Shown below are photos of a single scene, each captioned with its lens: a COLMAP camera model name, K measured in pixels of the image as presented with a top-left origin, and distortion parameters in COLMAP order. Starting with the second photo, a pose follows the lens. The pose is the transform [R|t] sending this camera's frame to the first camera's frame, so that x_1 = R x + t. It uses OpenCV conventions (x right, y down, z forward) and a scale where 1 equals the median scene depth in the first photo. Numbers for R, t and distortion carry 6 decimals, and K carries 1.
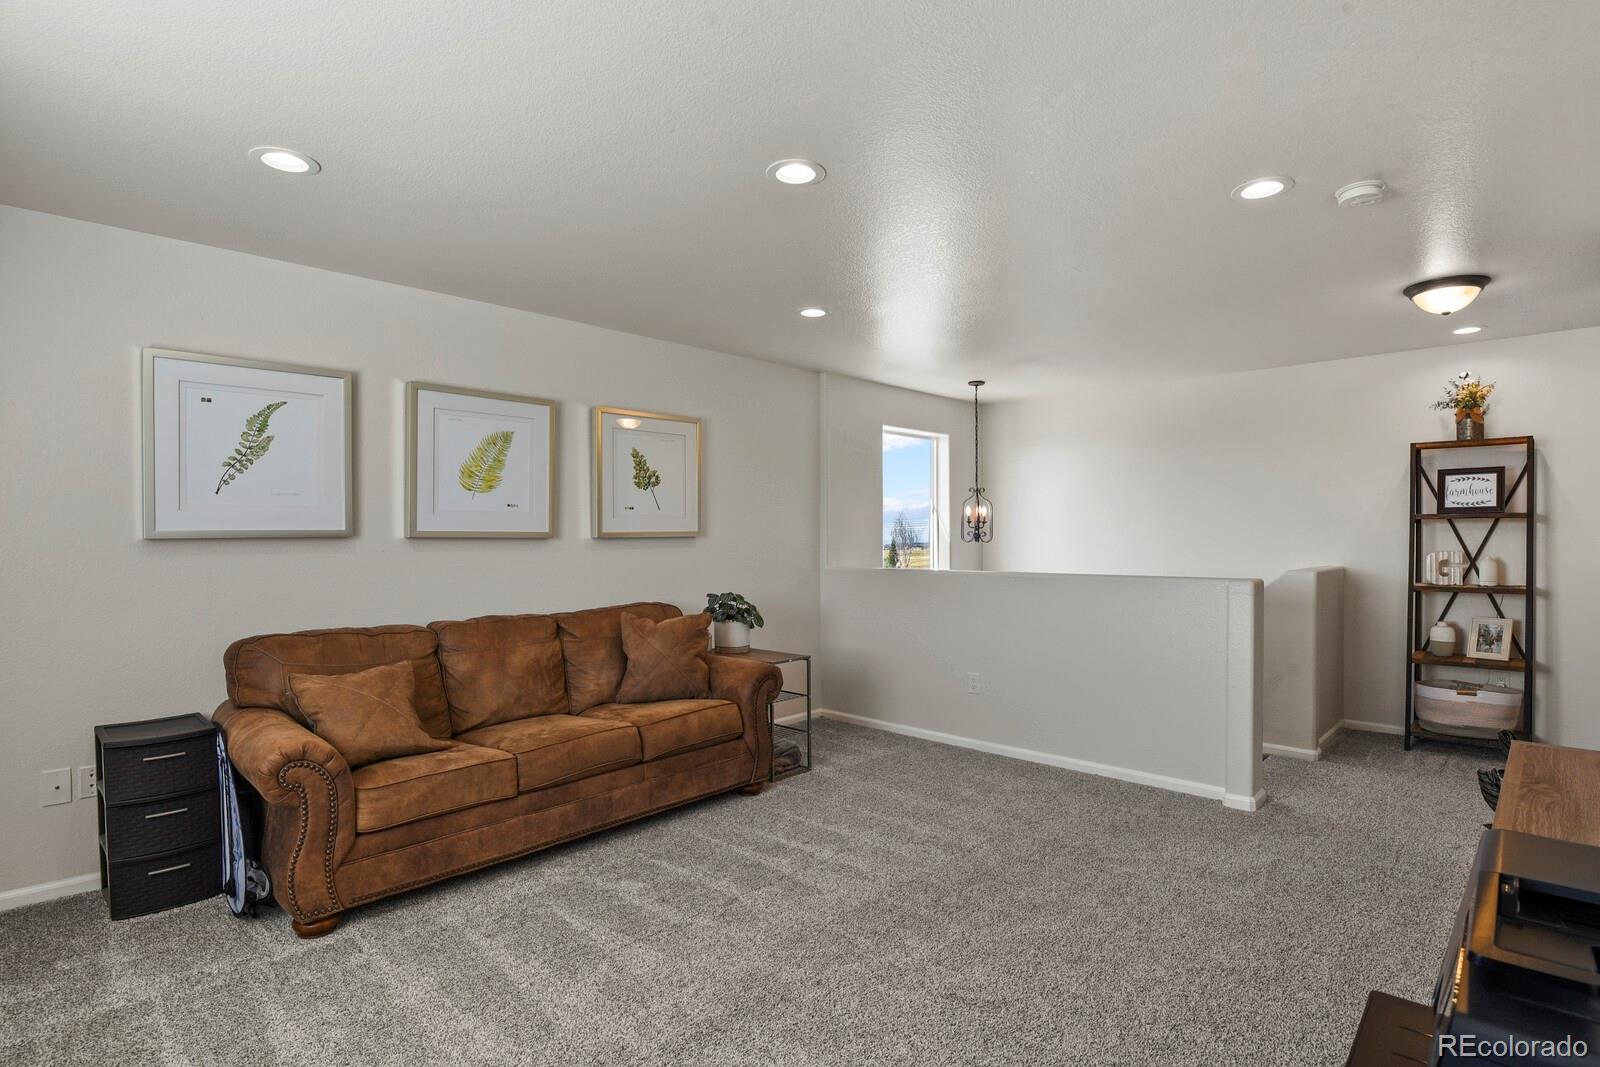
lens RADIAL K [[785.8, 0, 810.8], [0, 785.8, 538.8], [0, 0, 1]] dist [-0.029520, -0.001302]
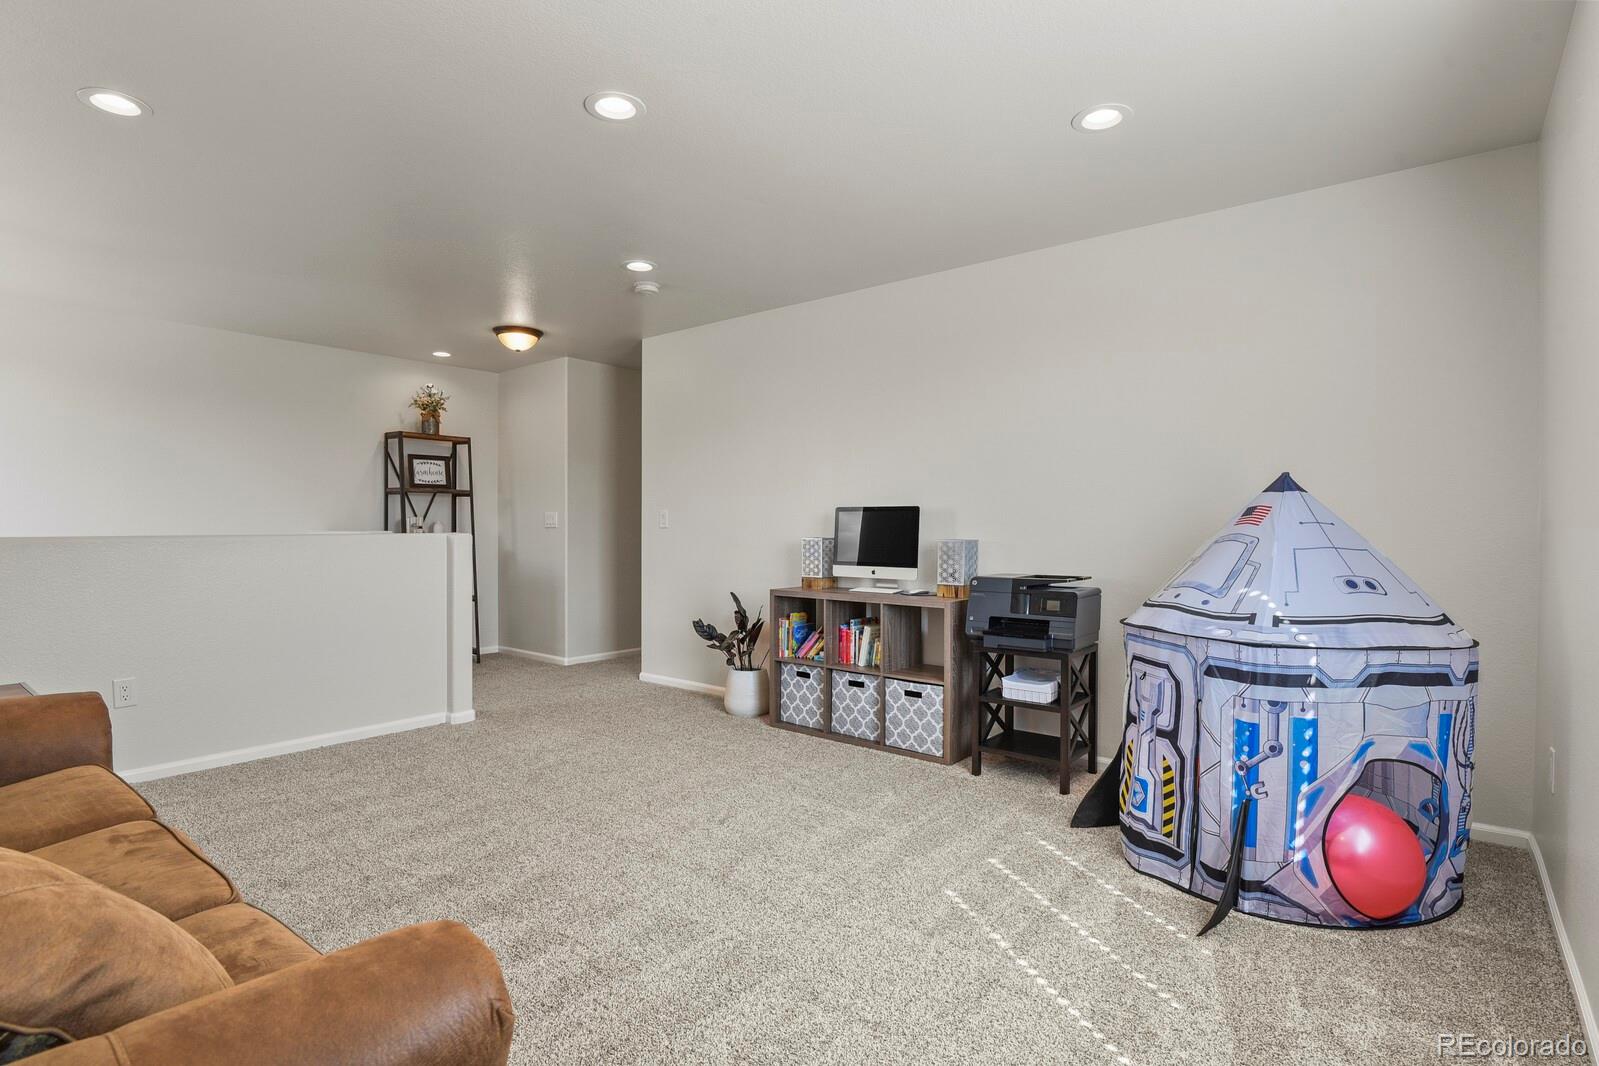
lens RADIAL K [[785.3, 0, 810.3], [0, 785.3, 538.3], [0, 0, 1]] dist [-0.029520, -0.001302]
pose [[-0.085468, -0.011054, 0.996280, -0.677077], [-0.004514, 0.999932, 0.010707, 0.043262], [-0.996331, -0.003582, -0.085513, 0.551840]]
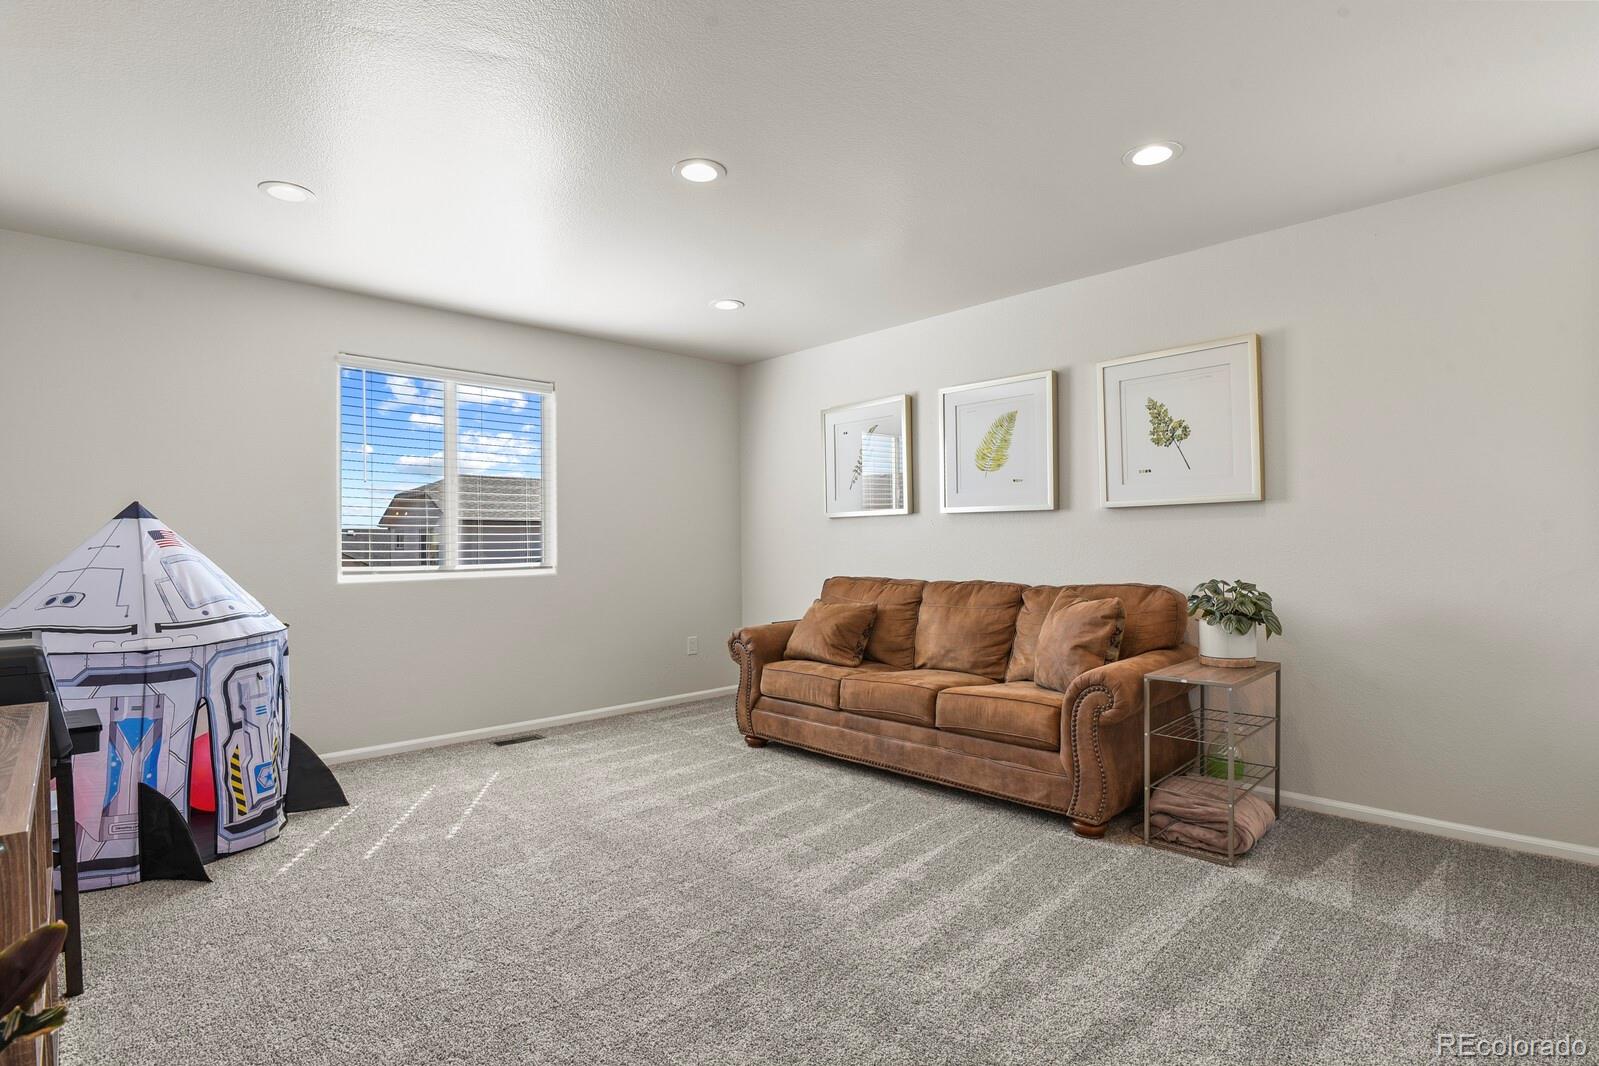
lens RADIAL K [[785.3, 0, 810.3], [0, 785.3, 538.3], [0, 0, 1]] dist [-0.029520, -0.001302]
pose [[-0.037158, 0.003168, -0.999304, 0.723223], [0.008895, 0.999956, 0.002839, 0.031930], [0.999270, -0.008783, -0.037185, 0.789219]]
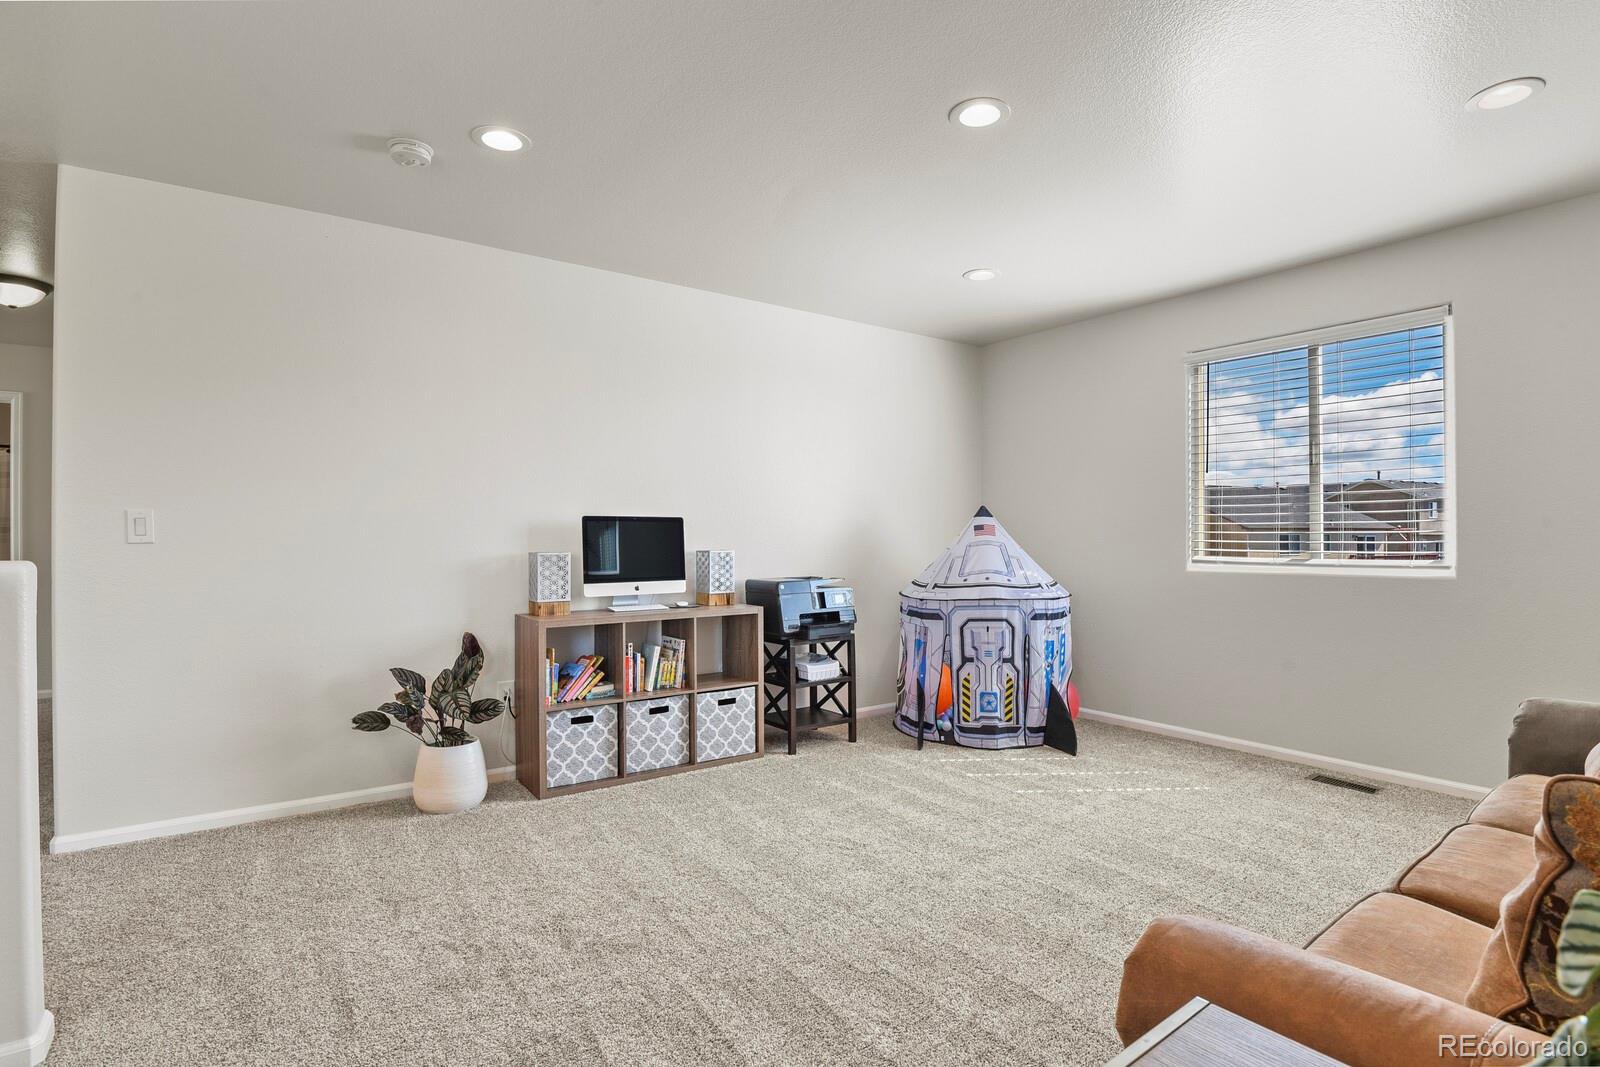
lens RADIAL K [[785.8, 0, 810.8], [0, 785.8, 538.8], [0, 0, 1]] dist [-0.029520, -0.001302]
pose [[-0.984416, 0.007589, 0.175690, 0.018653], [0.007418, 0.999971, -0.001627, 0.042172], [-0.175697, -0.000299, -0.984444, 1.324651]]
